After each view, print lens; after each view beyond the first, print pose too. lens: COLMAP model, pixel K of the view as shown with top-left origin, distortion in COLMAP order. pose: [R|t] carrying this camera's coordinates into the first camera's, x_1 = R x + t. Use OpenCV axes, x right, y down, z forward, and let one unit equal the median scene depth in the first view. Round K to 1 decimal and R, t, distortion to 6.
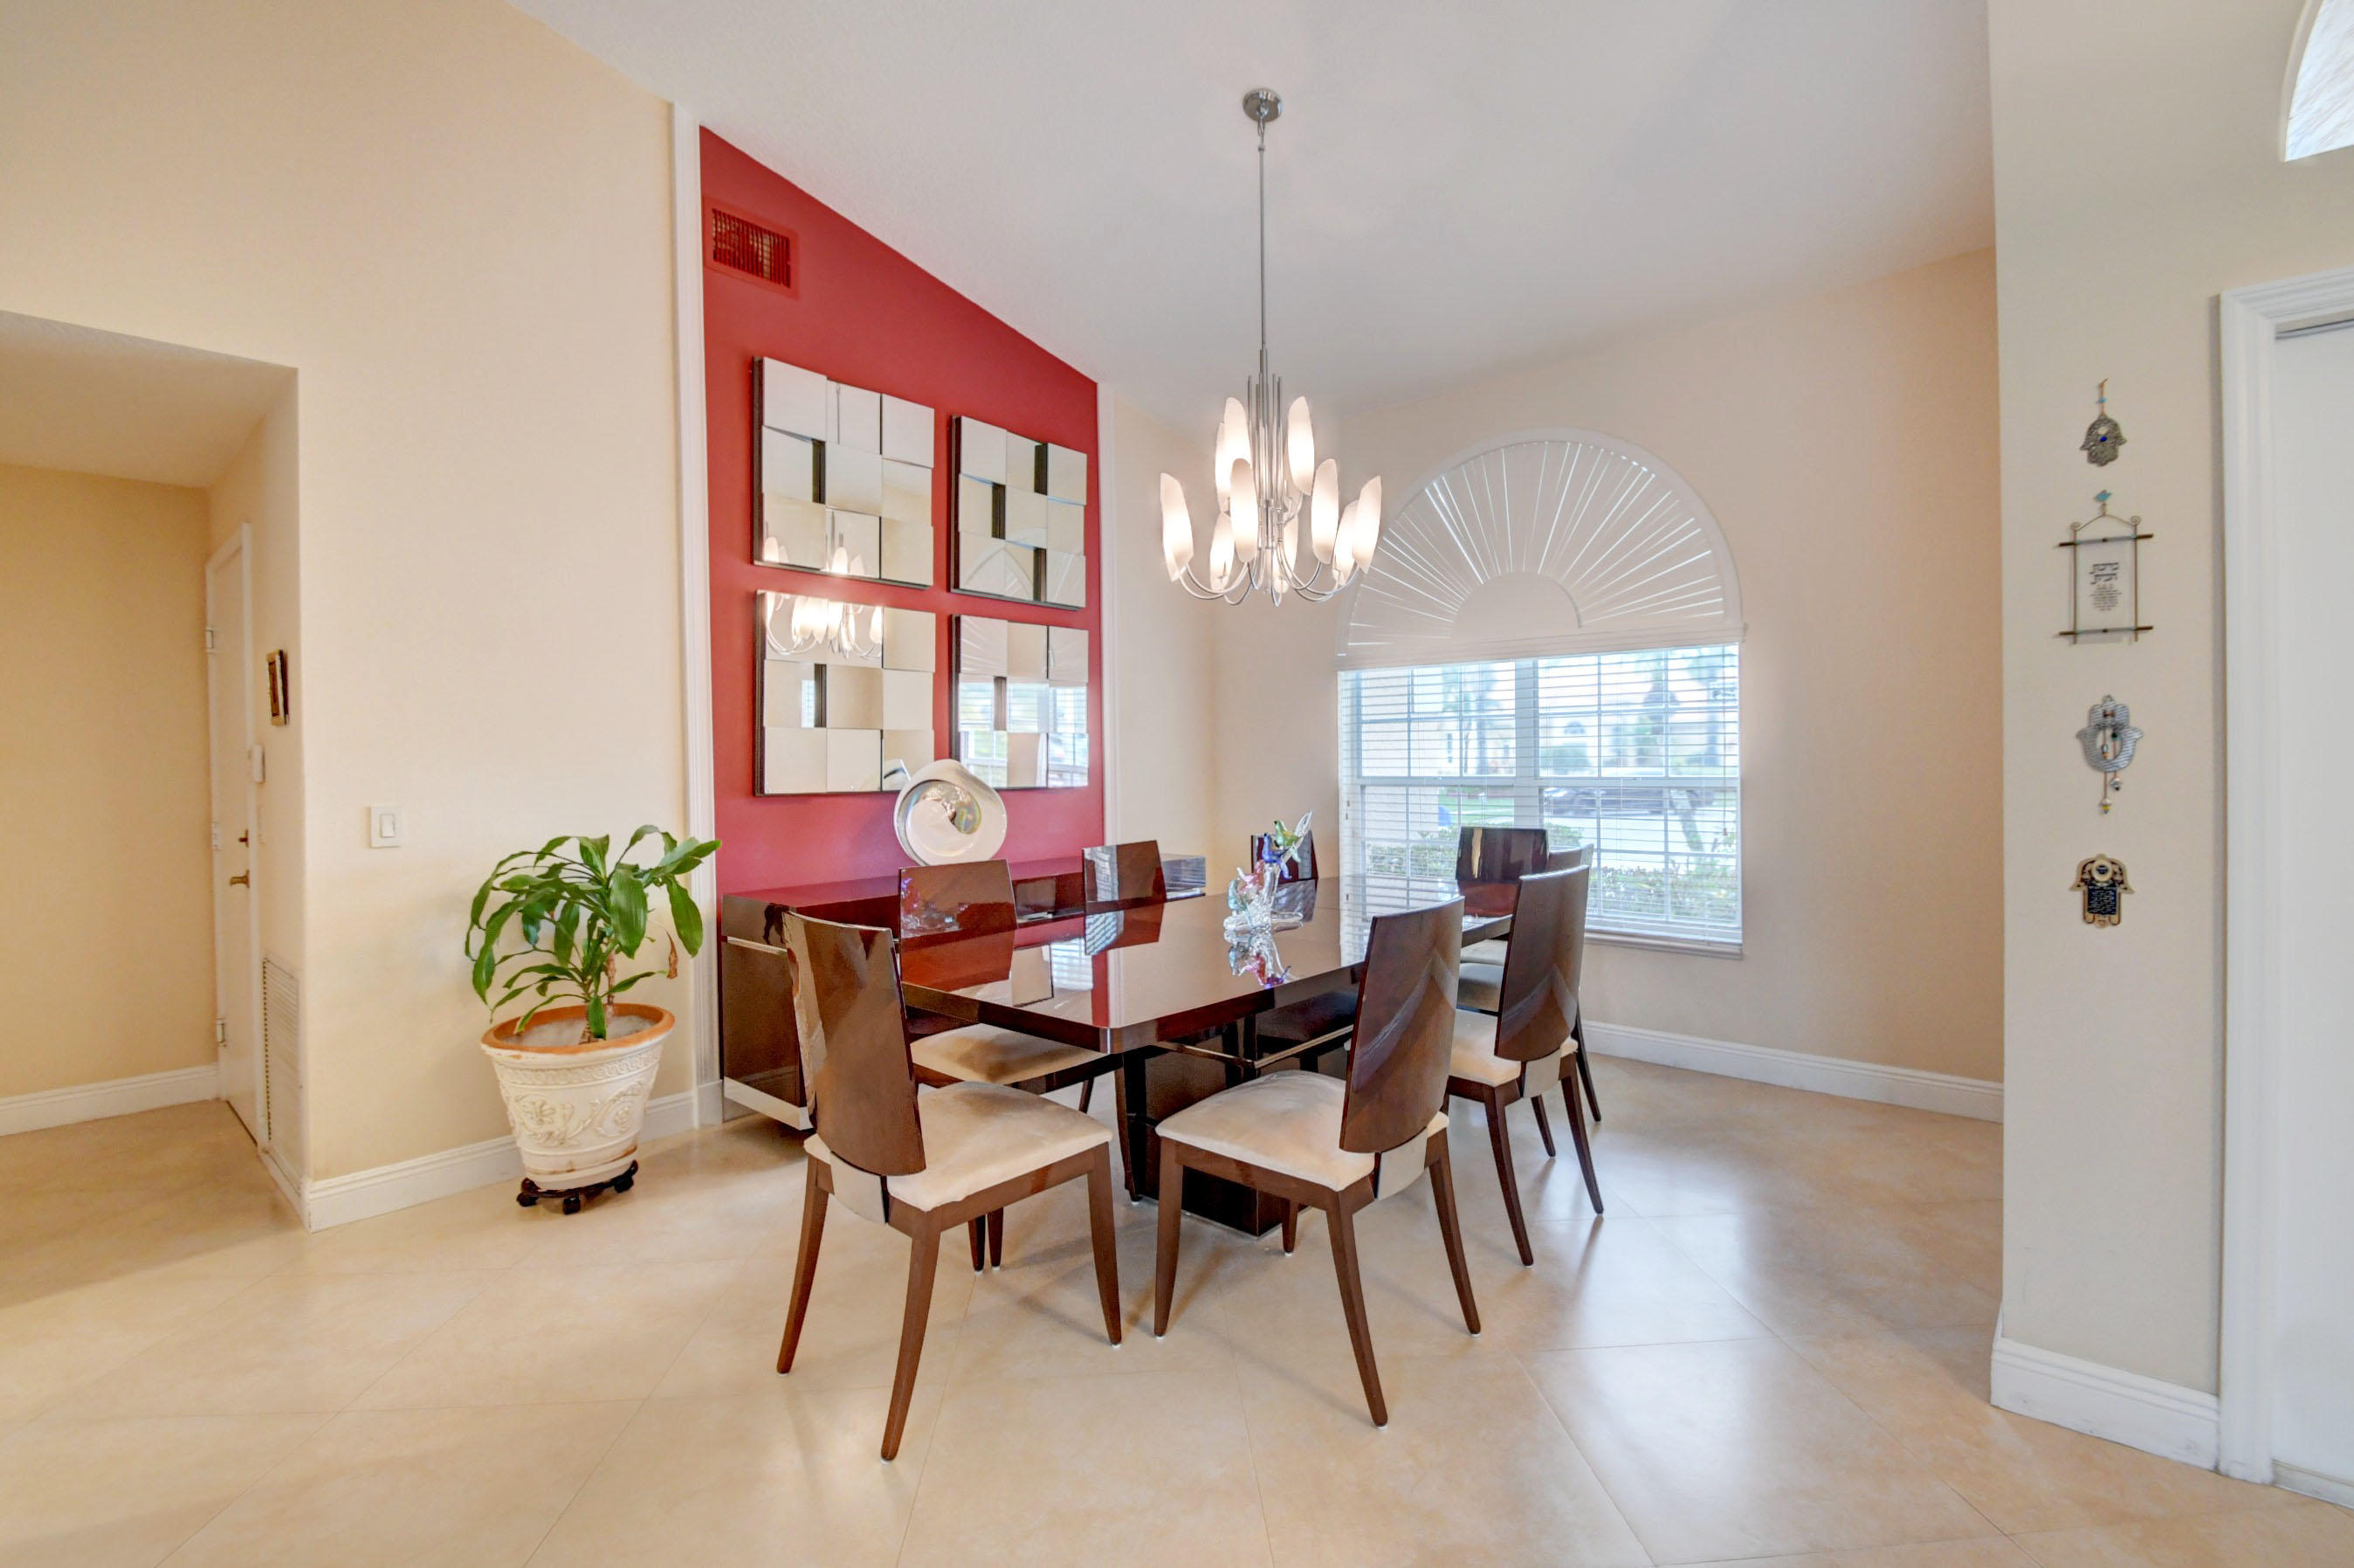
lens RADIAL K [[1034.4, 0, 1199.0], [0, 1034.4, 771.9], [0, 0, 1]] dist [0.002845, -0.009384]
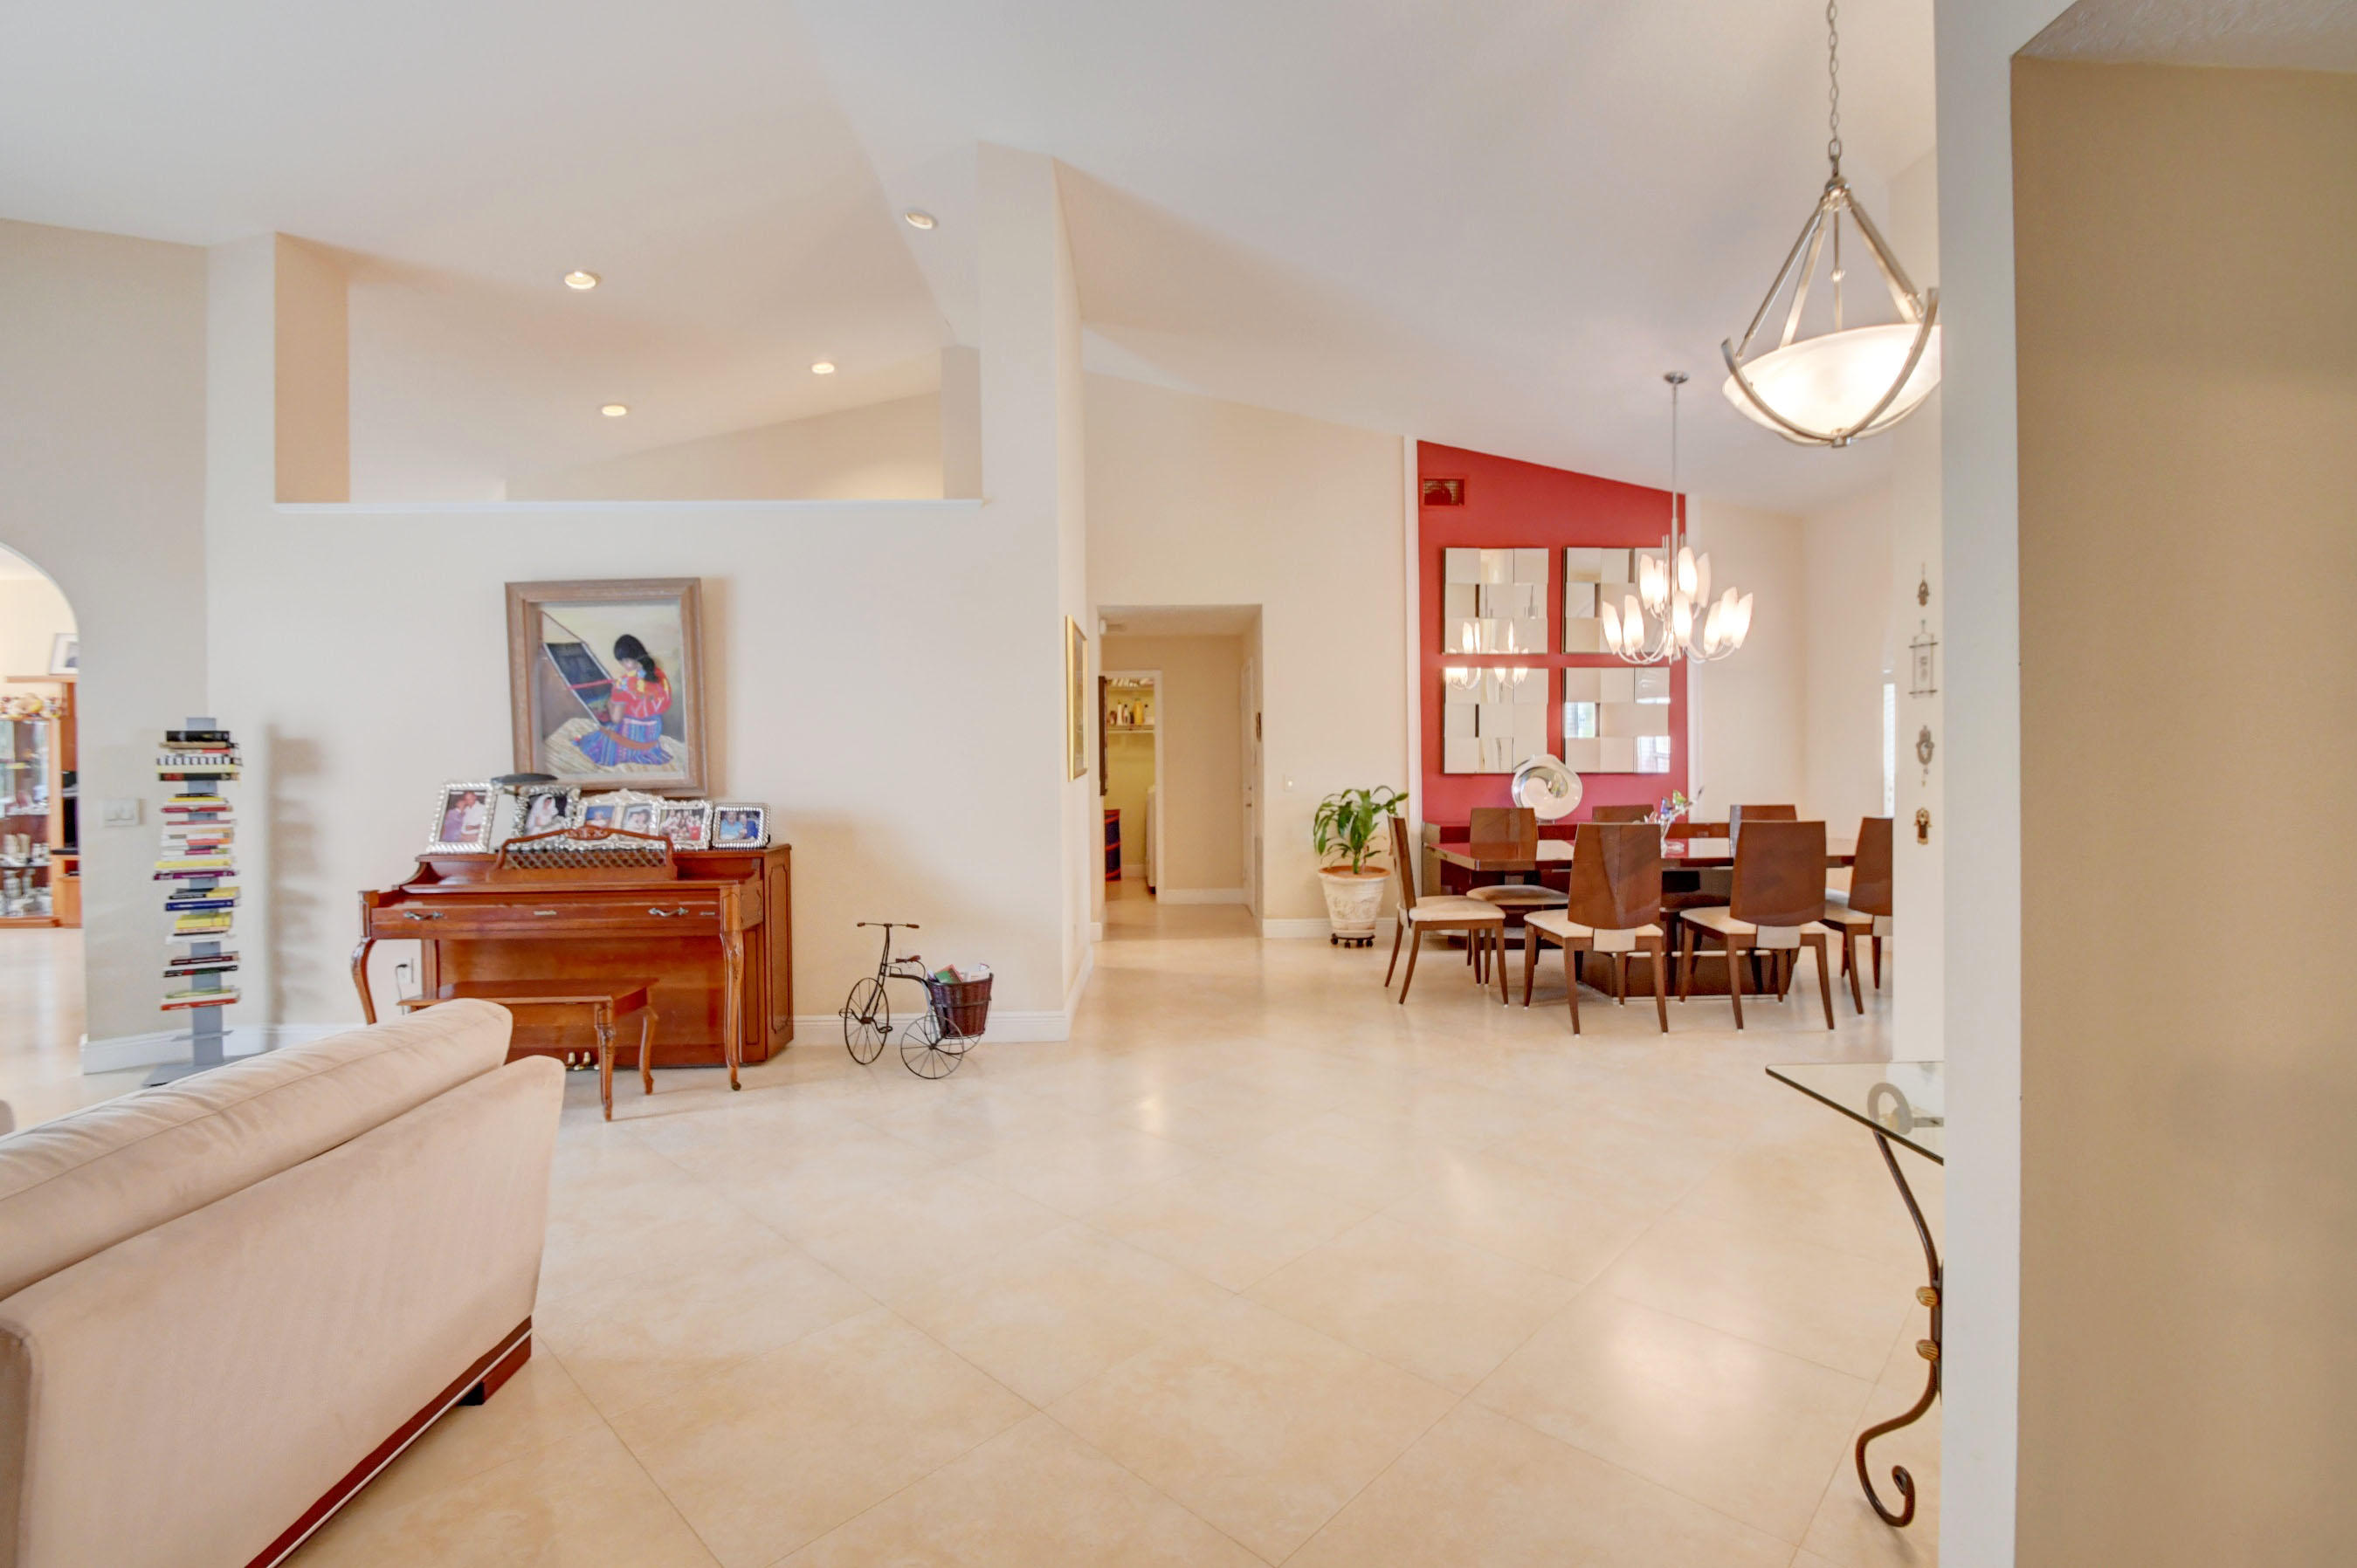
lens RADIAL K [[1035.6, 0, 1200.5], [0, 1035.6, 771.9], [0, 0, 1]] dist [0.002845, -0.009384]
pose [[0.679706, 0.012906, -0.733371, 0.797077], [-0.005464, 0.999907, 0.012532, -0.001969], [0.733464, -0.004511, 0.679713, -0.758665]]
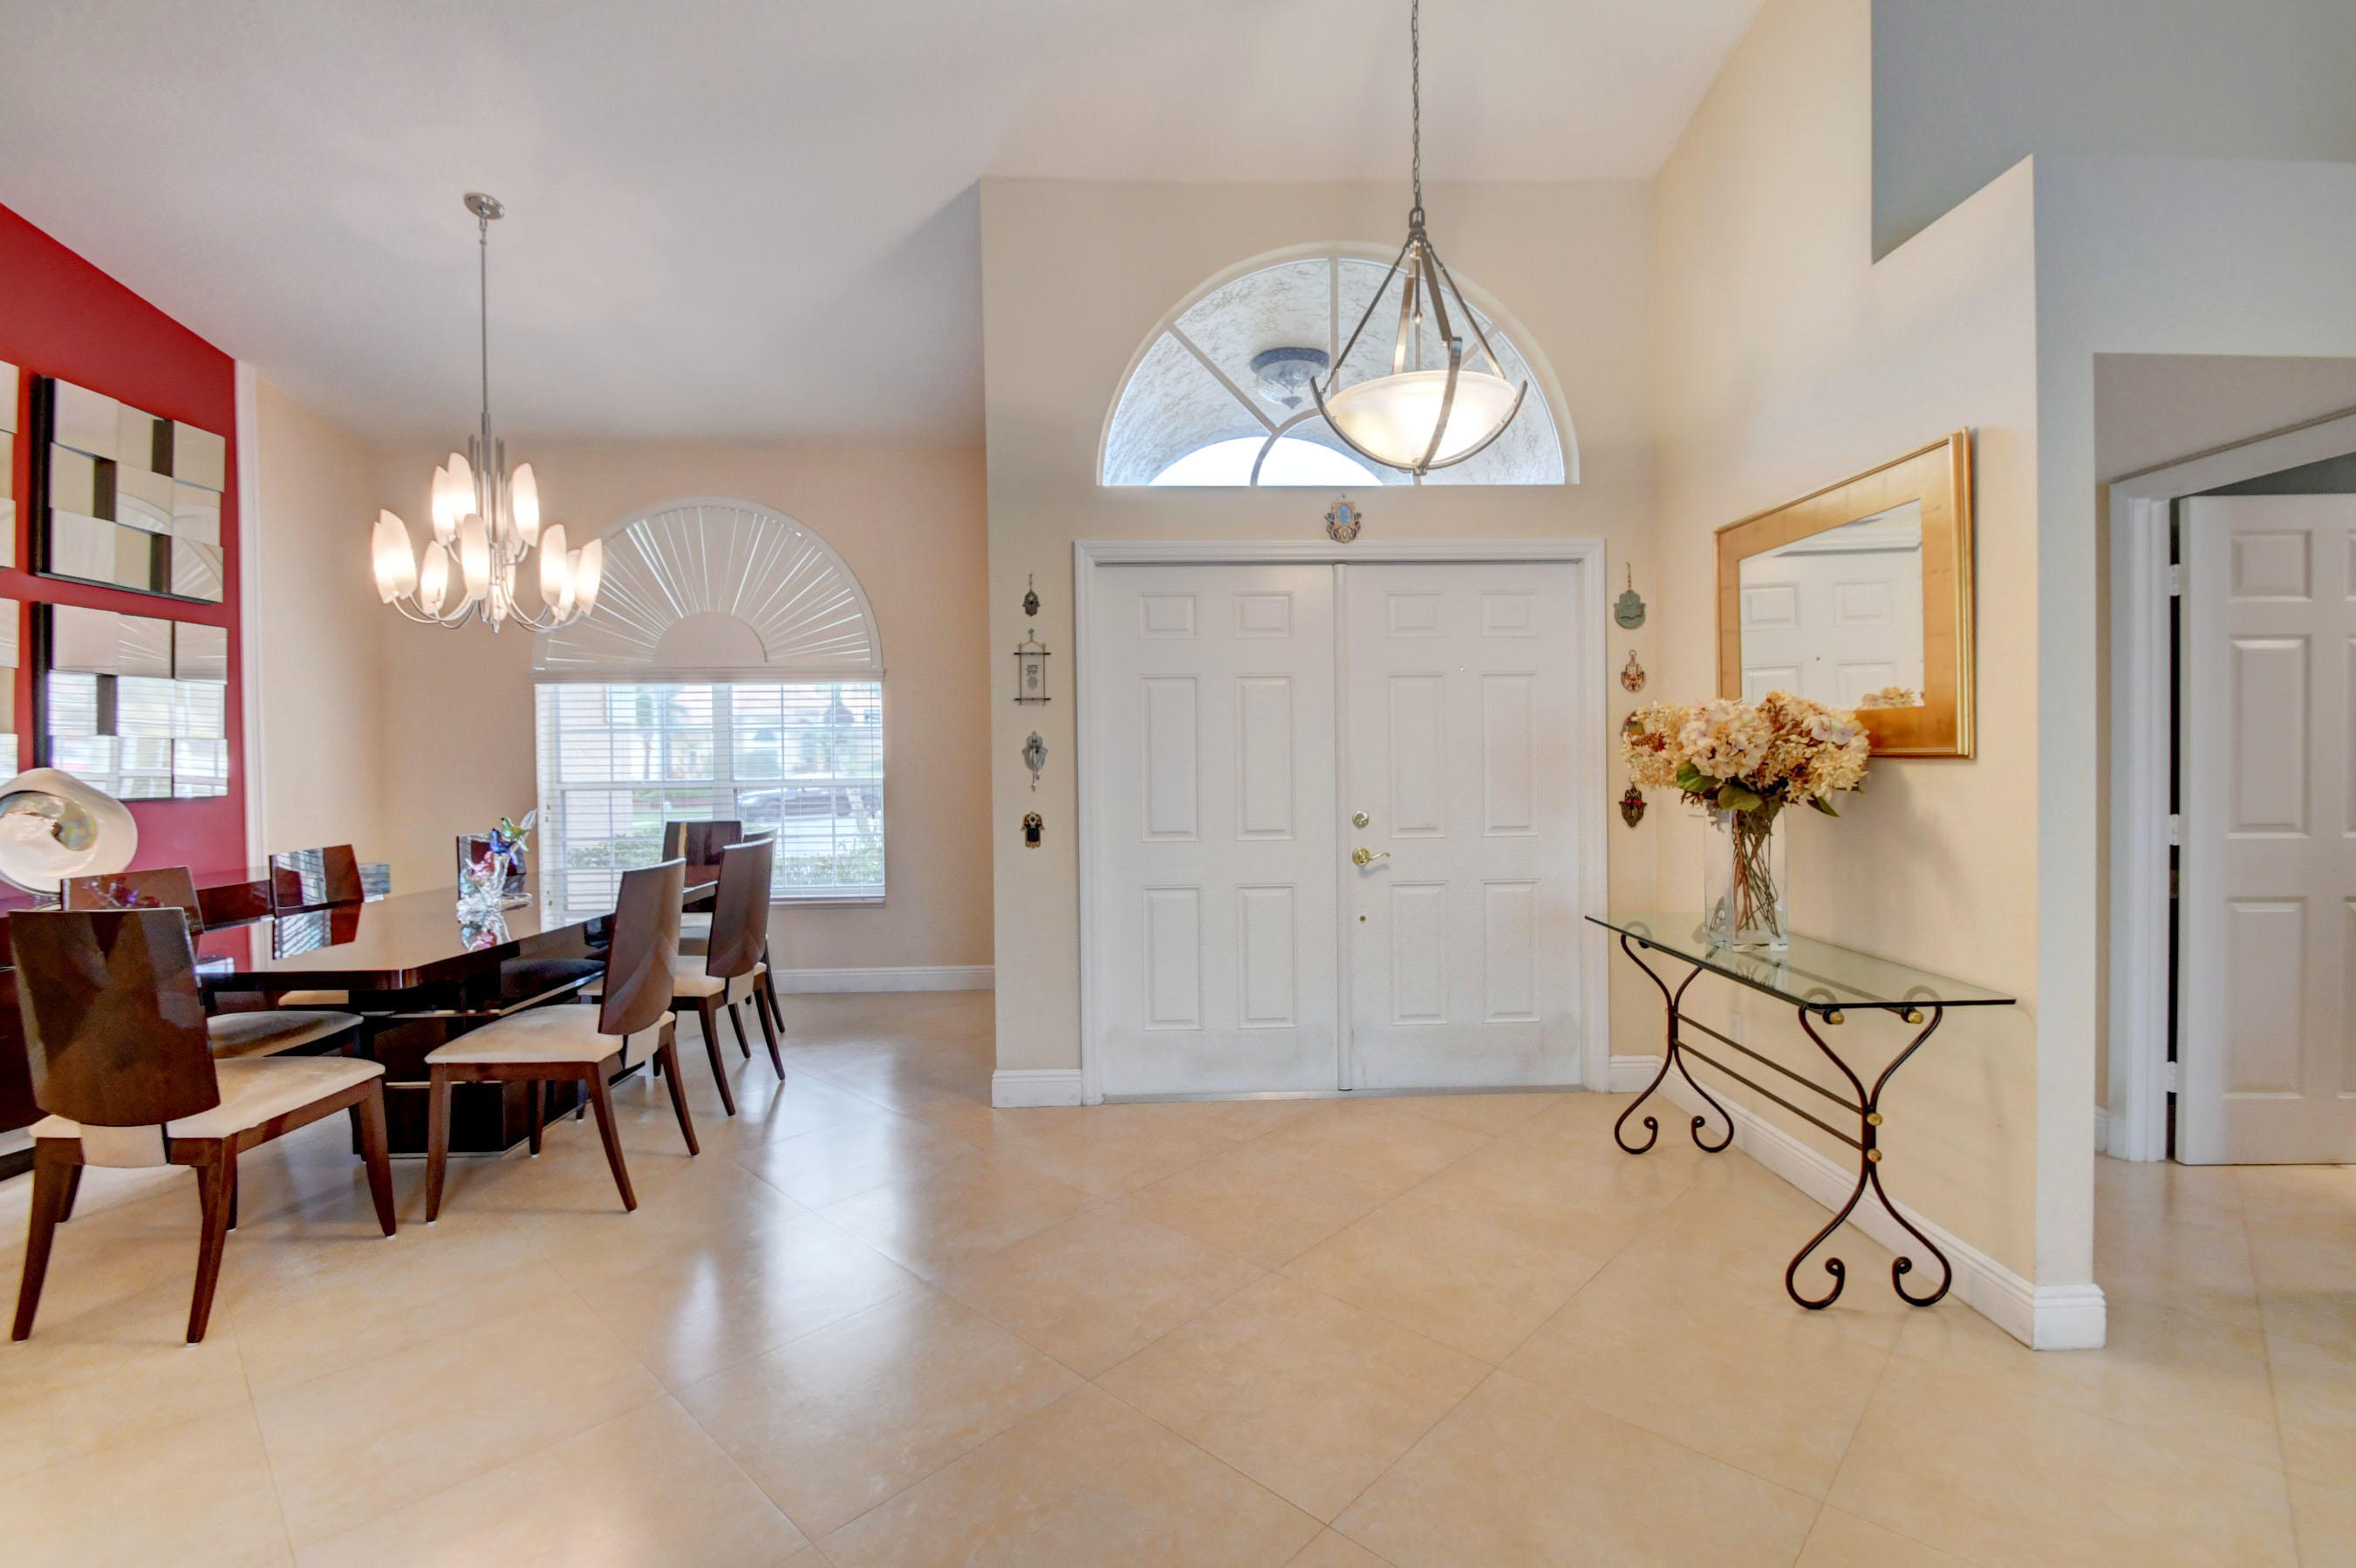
lens RADIAL K [[1035.2, 0, 1200.0], [0, 1035.2, 771.9], [0, 0, 1]] dist [0.002845, -0.009384]
pose [[0.735166, -0.006966, 0.677851, -0.138578], [0.011920, 0.999925, -0.002652, 0.007381], [-0.677782, 0.010029, 0.735195, -0.396938]]
